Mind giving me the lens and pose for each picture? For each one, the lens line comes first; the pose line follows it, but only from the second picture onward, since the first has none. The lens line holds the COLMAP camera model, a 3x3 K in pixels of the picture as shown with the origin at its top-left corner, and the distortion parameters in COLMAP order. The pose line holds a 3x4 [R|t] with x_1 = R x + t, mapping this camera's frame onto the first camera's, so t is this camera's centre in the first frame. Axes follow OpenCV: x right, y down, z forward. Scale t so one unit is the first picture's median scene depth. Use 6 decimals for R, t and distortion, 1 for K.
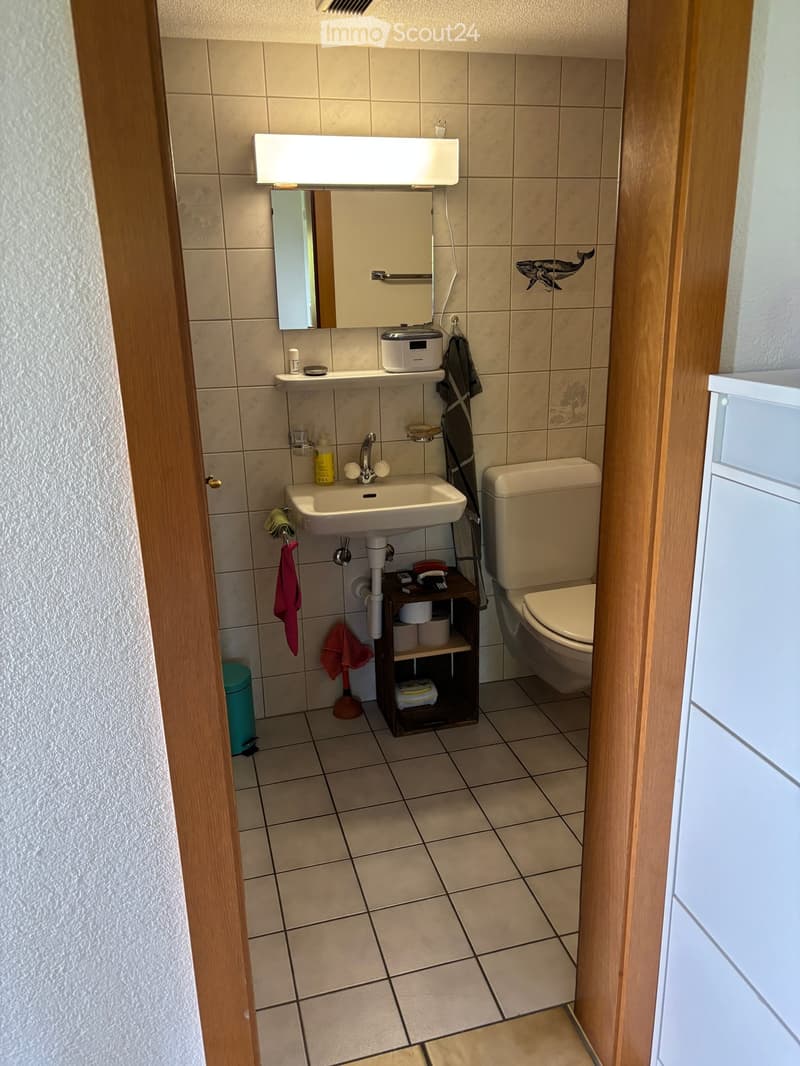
lens RADIAL K [[816.0, 0, 403.8], [0, 816.0, 529.2], [0, 0, 1]] dist [0.049218, -0.038851]
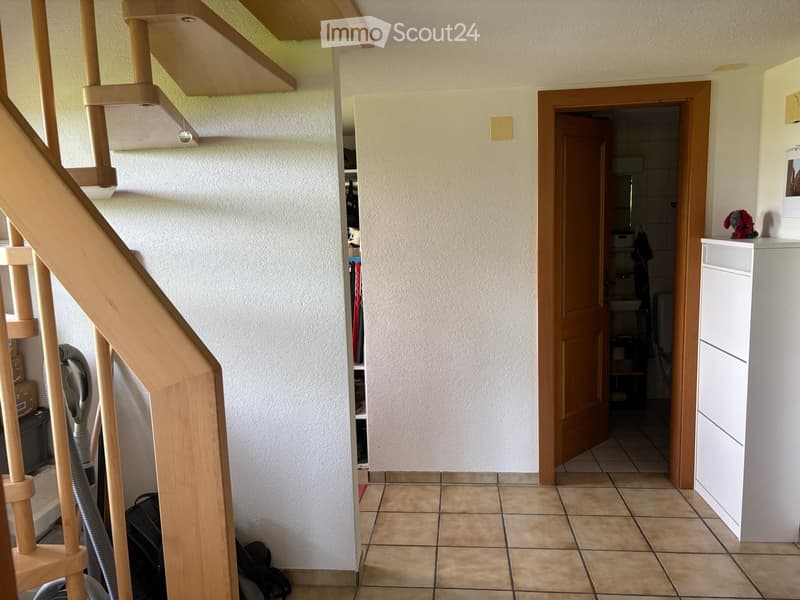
lens RADIAL K [[612.4, 0, 403.1], [0, 612.4, 303.3], [0, 0, 1]] dist [0.049218, -0.038851]
pose [[0.937652, 0.047577, -0.344304, 0.040770], [-0.094665, 0.988096, -0.121265, 0.233491], [0.334436, 0.146298, 0.930994, -0.819096]]
